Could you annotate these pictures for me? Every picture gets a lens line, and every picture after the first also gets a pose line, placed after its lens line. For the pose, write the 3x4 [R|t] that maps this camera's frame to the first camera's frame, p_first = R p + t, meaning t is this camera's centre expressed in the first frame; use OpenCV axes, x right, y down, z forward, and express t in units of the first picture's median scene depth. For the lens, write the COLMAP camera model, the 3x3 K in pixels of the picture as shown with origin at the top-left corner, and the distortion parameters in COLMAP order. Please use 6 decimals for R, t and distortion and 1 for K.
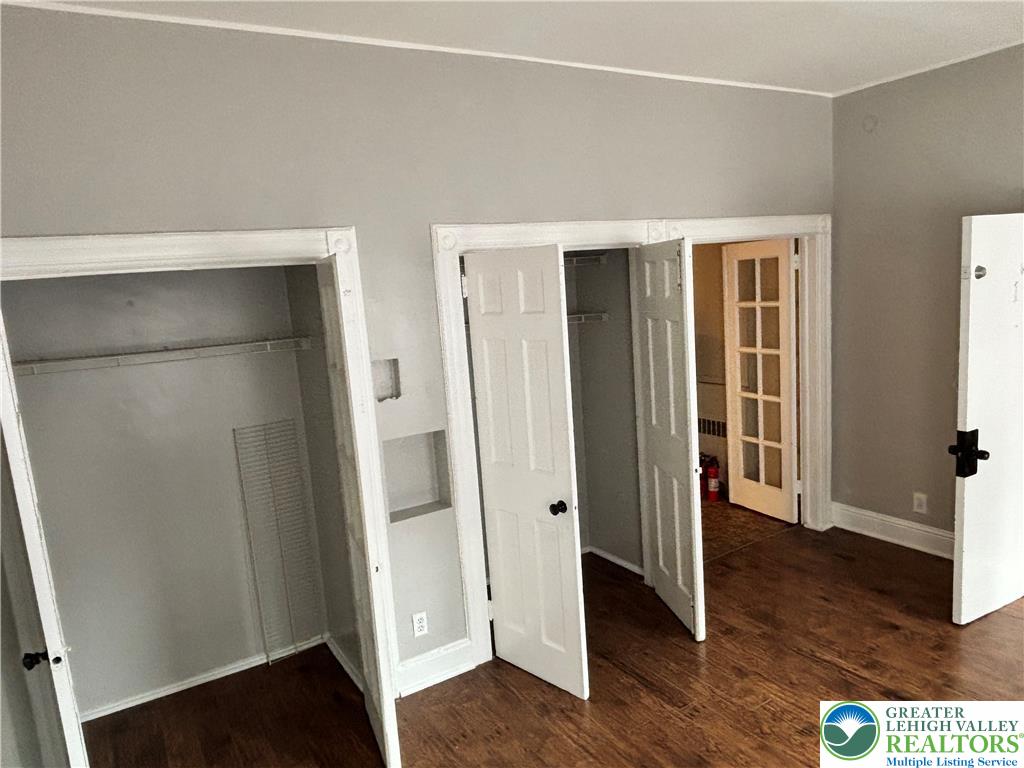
lens RADIAL K [[680.4, 0, 512.0], [0, 680.4, 384.0], [0, 0, 1]] dist [0.004686, -0.004097]
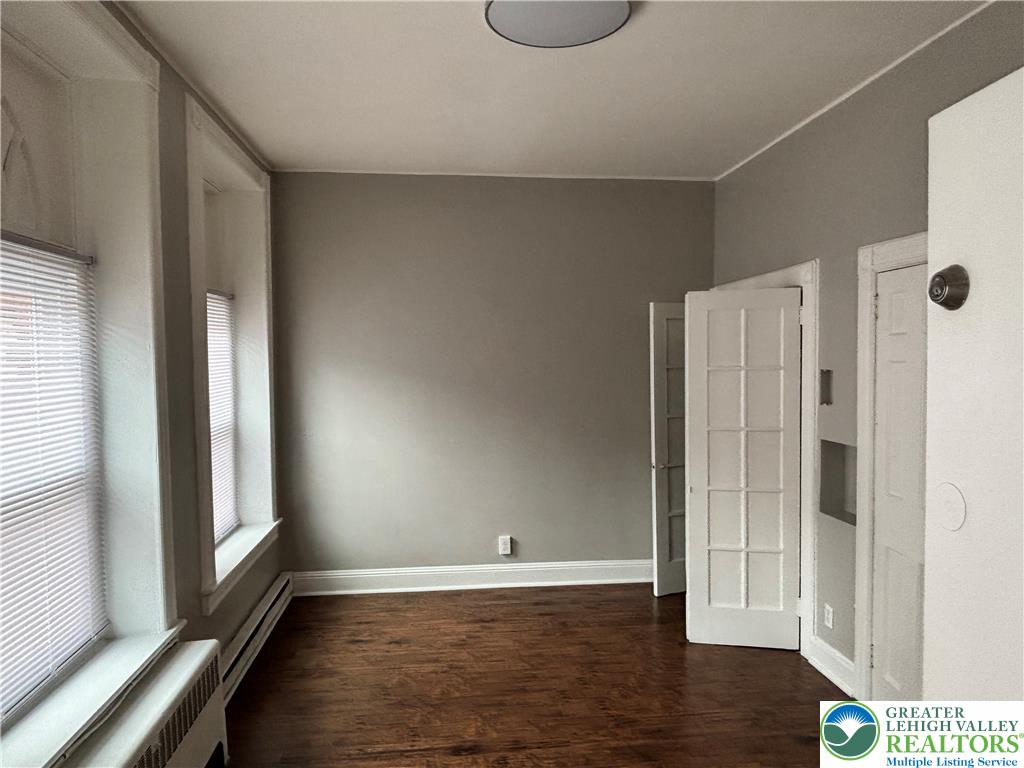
lens RADIAL K [[680.4, 0, 512.0], [0, 680.4, 384.0], [0, 0, 1]] dist [0.004686, -0.004097]
pose [[-0.431792, 0.112624, -0.894914, 0.987900], [-0.095805, 0.980834, 0.169663, -0.143278], [0.896871, 0.158997, -0.412727, 0.908370]]
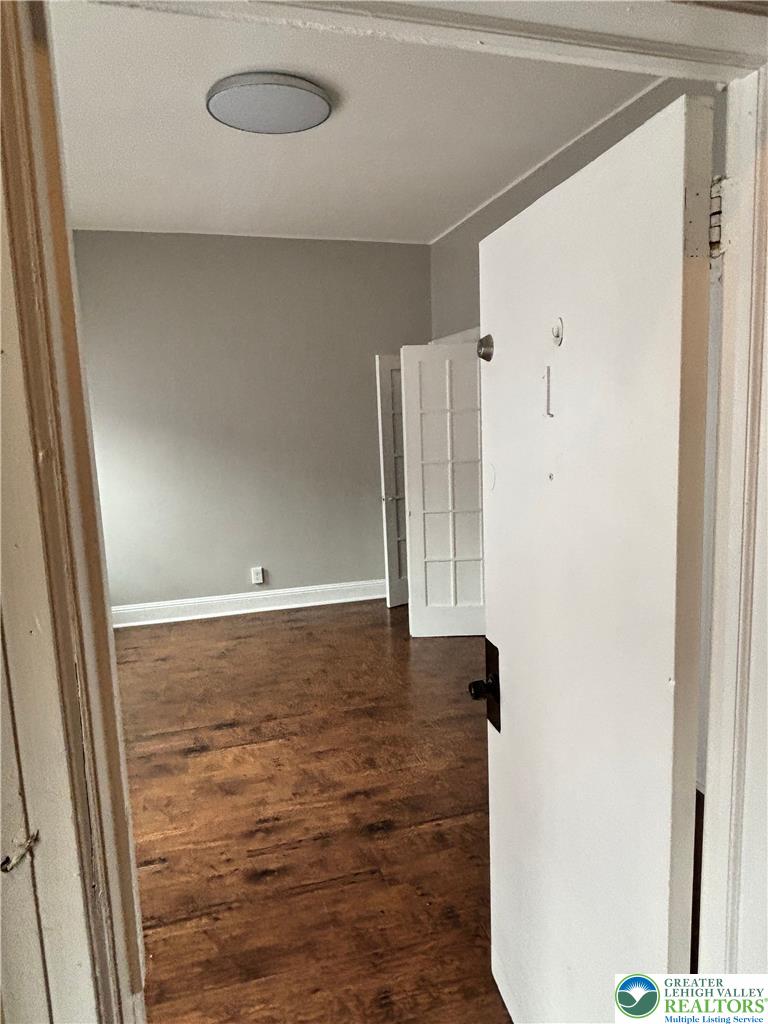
lens RADIAL K [[680.4, 0, 400.6], [0, 680.4, 511.5], [0, 0, 1]] dist [0.004686, -0.004097]
pose [[-0.250775, 0.225110, -0.941508, 1.159786], [-0.096633, 0.961908, 0.255725, -0.158723], [0.963210, 0.155110, -0.219469, 1.021890]]
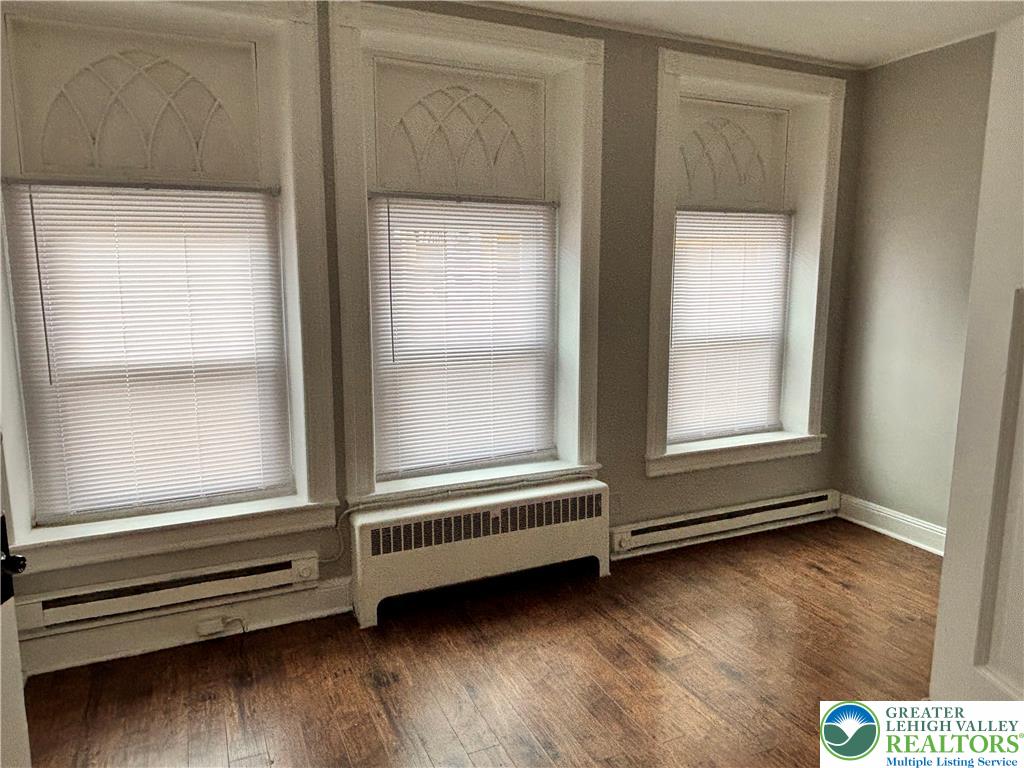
lens RADIAL K [[680.4, 0, 512.0], [0, 680.4, 384.0], [0, 0, 1]] dist [0.004686, -0.004097]
pose [[-0.990732, 0.057029, 0.123278, 0.430500], [0.091082, 0.952231, 0.291479, -0.156161], [-0.100766, 0.300006, -0.948600, 1.310592]]
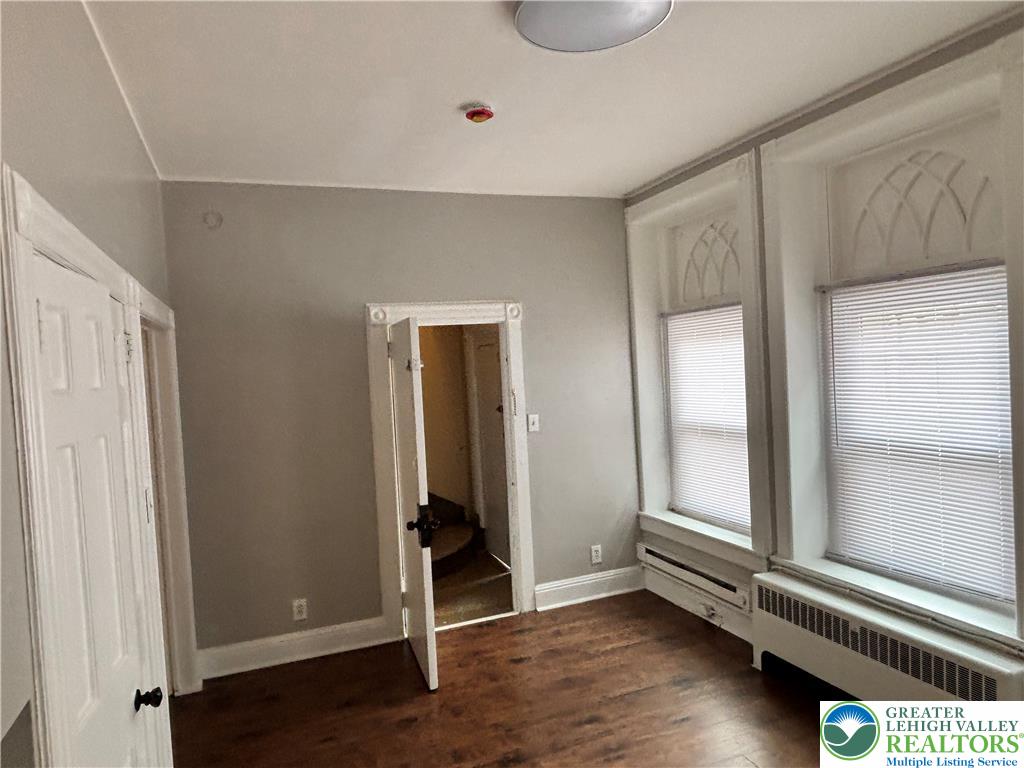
lens RADIAL K [[680.4, 0, 512.0], [0, 680.4, 384.0], [0, 0, 1]] dist [0.004686, -0.004097]
pose [[0.179228, 0.033770, 0.983228, -0.399640], [0.187211, 0.979978, -0.067784, -0.020952], [-0.965831, 0.196219, 0.169318, 0.630676]]
